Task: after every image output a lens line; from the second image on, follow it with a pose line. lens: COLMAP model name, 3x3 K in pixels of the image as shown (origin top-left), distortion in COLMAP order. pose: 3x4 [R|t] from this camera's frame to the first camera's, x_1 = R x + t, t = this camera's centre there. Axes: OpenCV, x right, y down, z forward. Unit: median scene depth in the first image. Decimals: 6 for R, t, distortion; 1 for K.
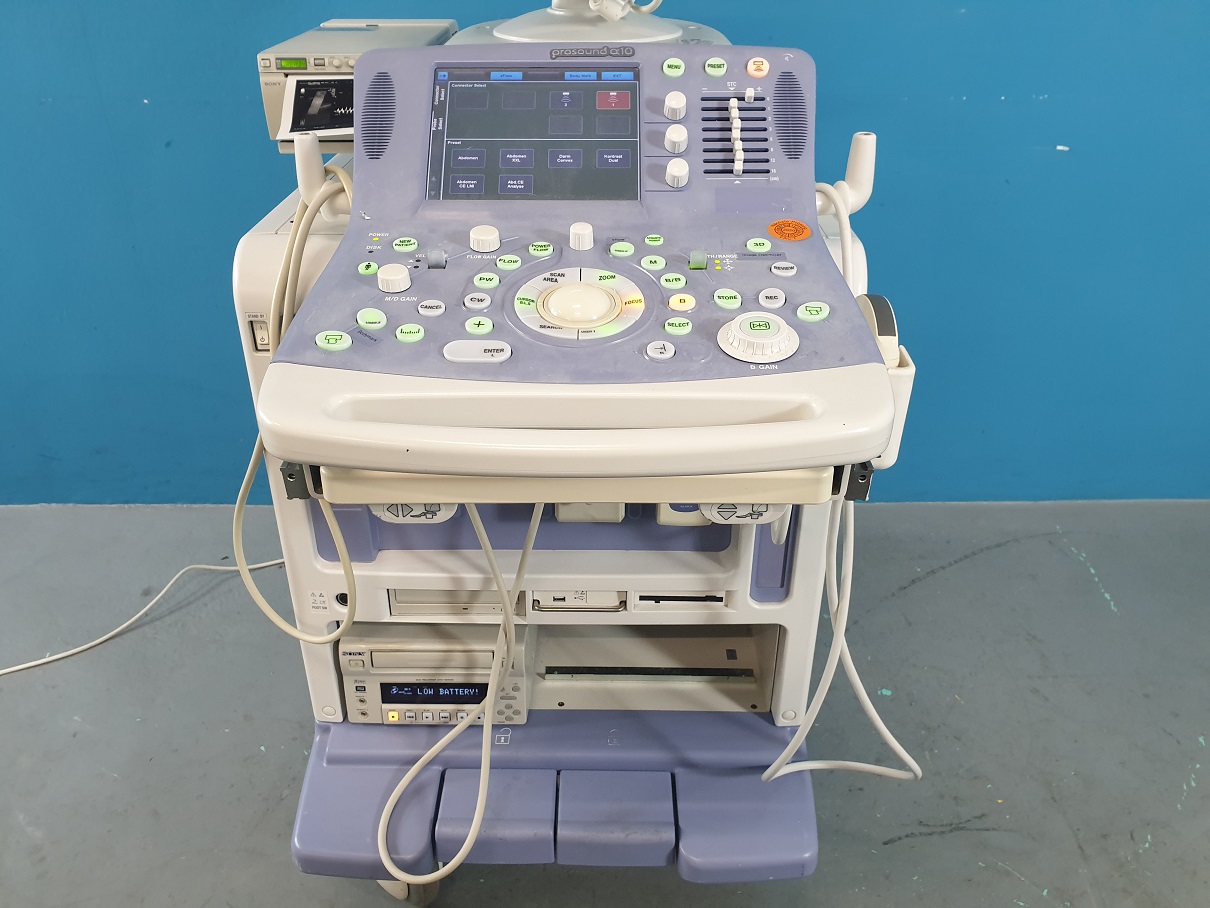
lens RADIAL K [[963.3, 0, 589.0], [0, 963.3, 465.5], [0, 0, 1]] dist [0.015223, 0.017067]
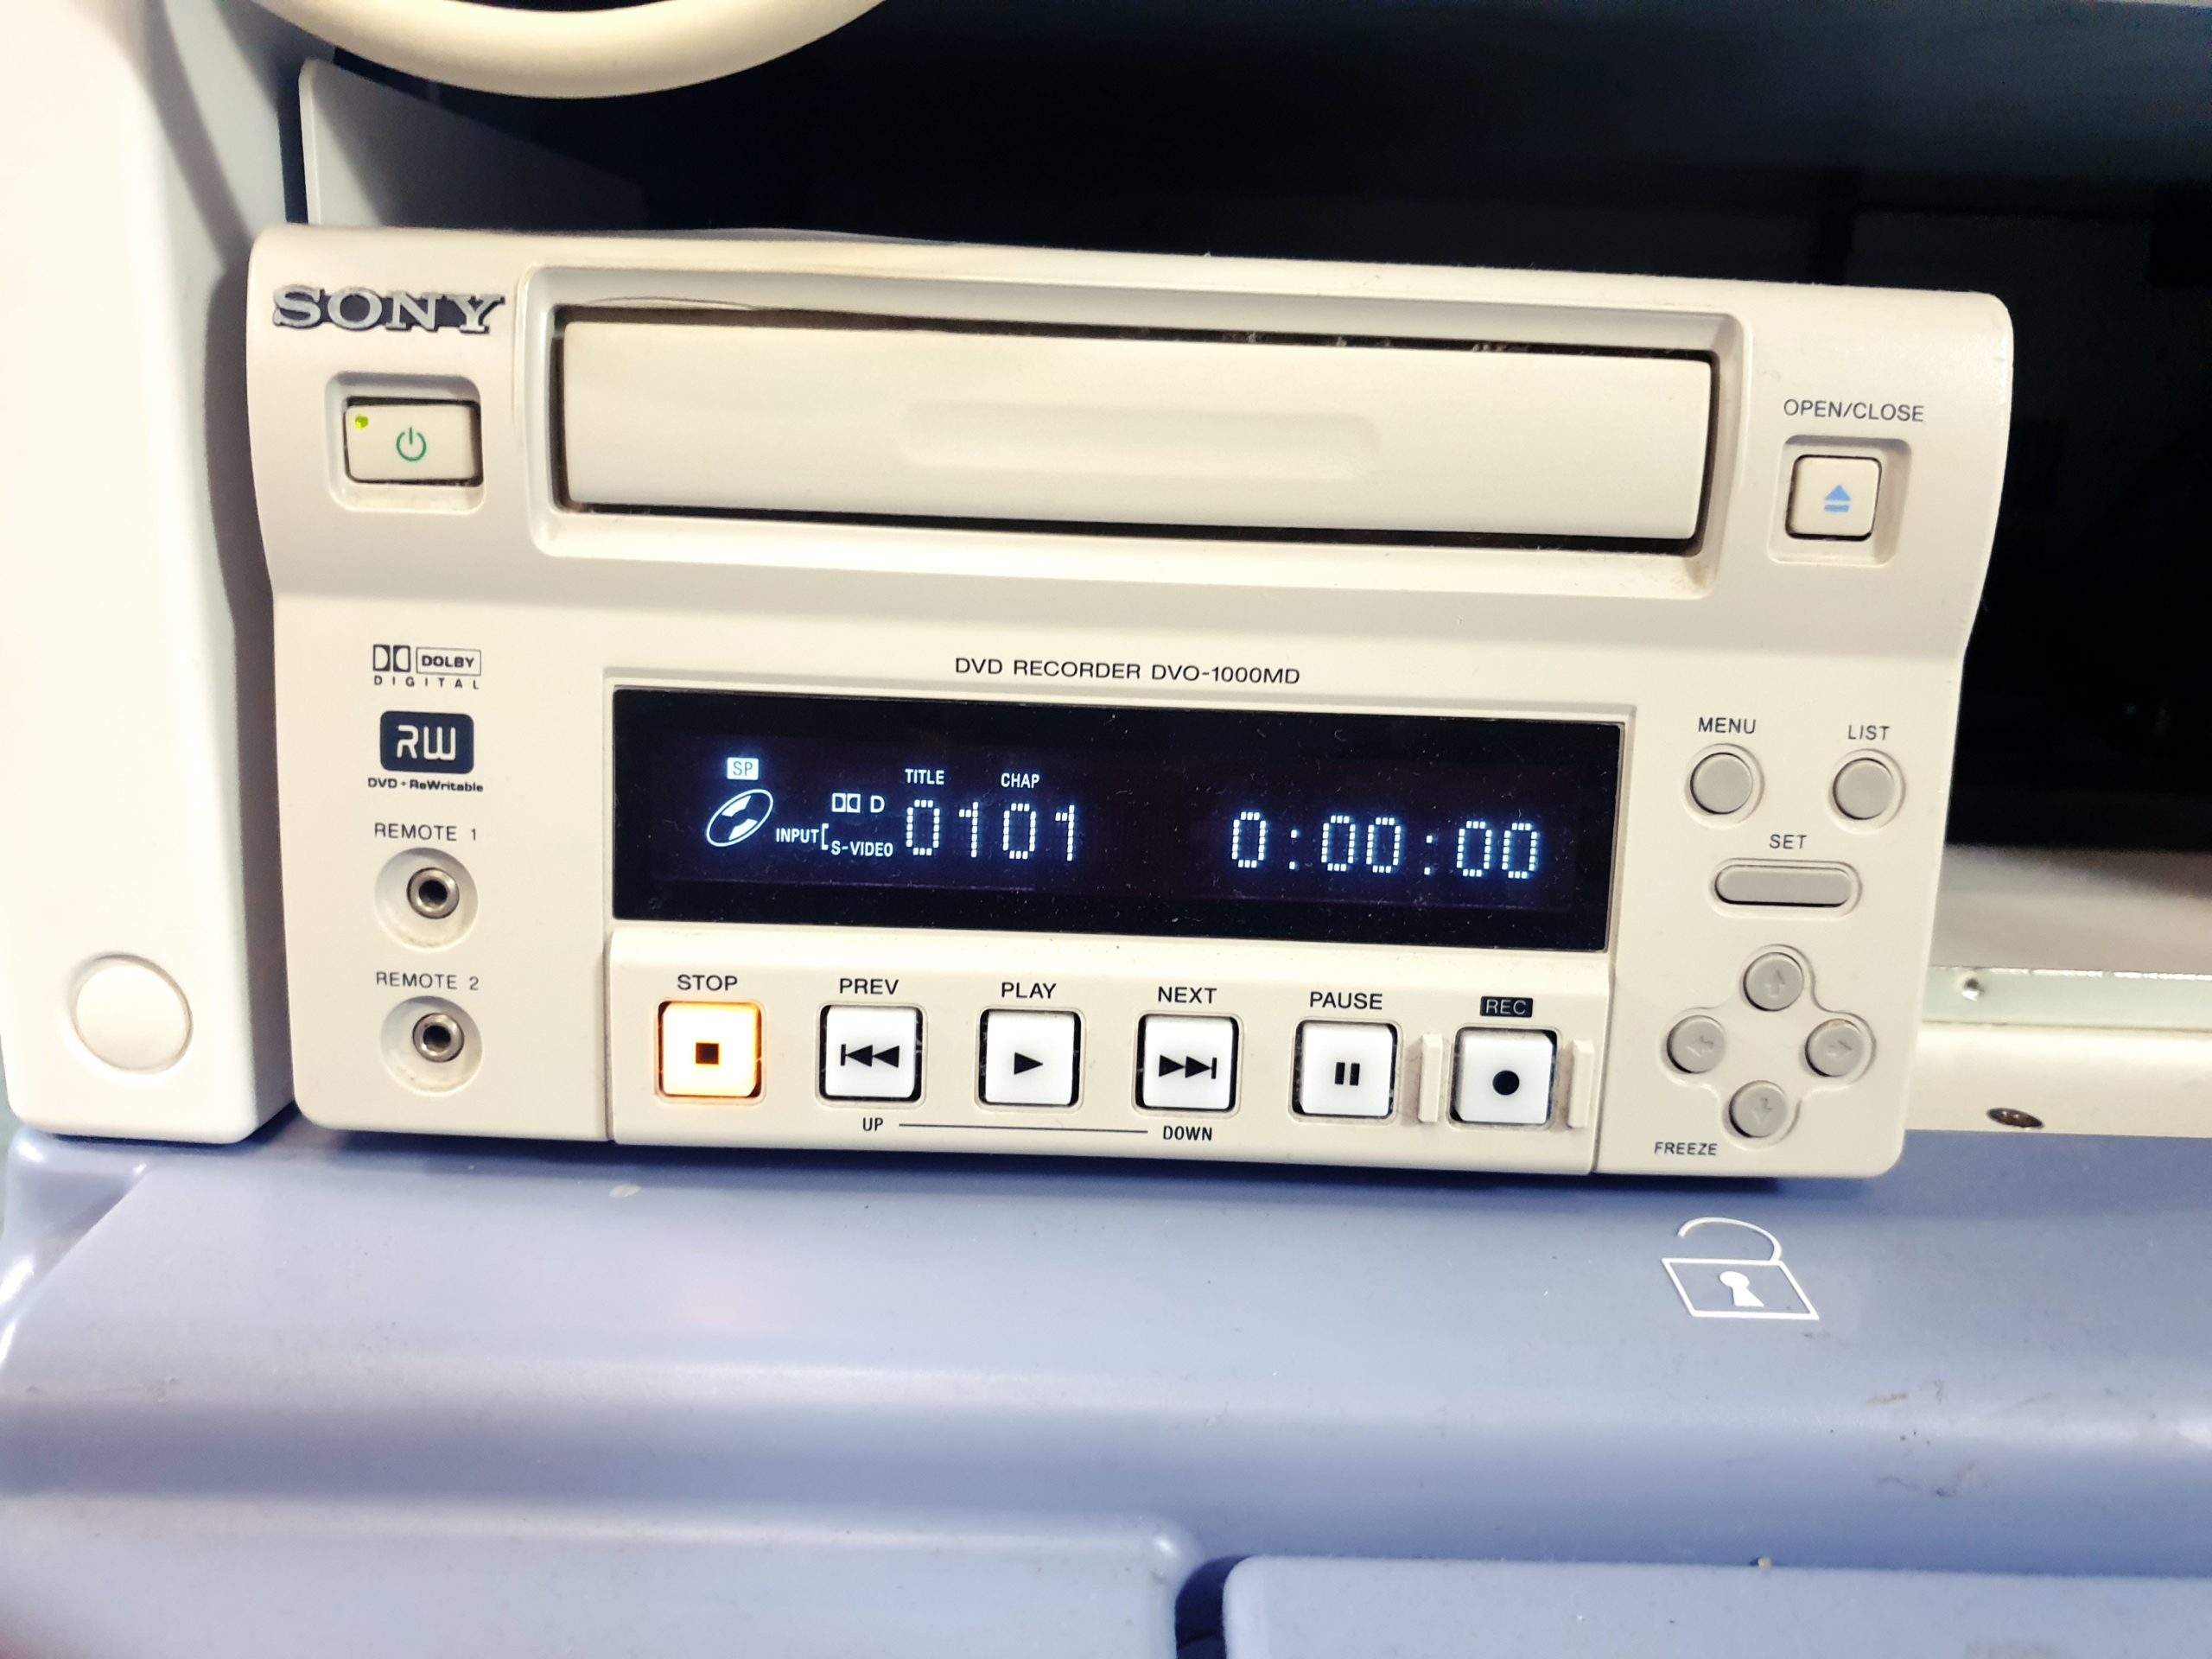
lens RADIAL K [[1760.9, 0, 1084.4], [0, 1760.9, 845.9], [0, 0, 1]] dist [0.015223, 0.017067]
pose [[0.999263, 0.033606, 0.018545, -0.165251], [-0.027397, 0.962868, -0.268578, 0.290705], [-0.026882, 0.267872, 0.963079, 0.803749]]
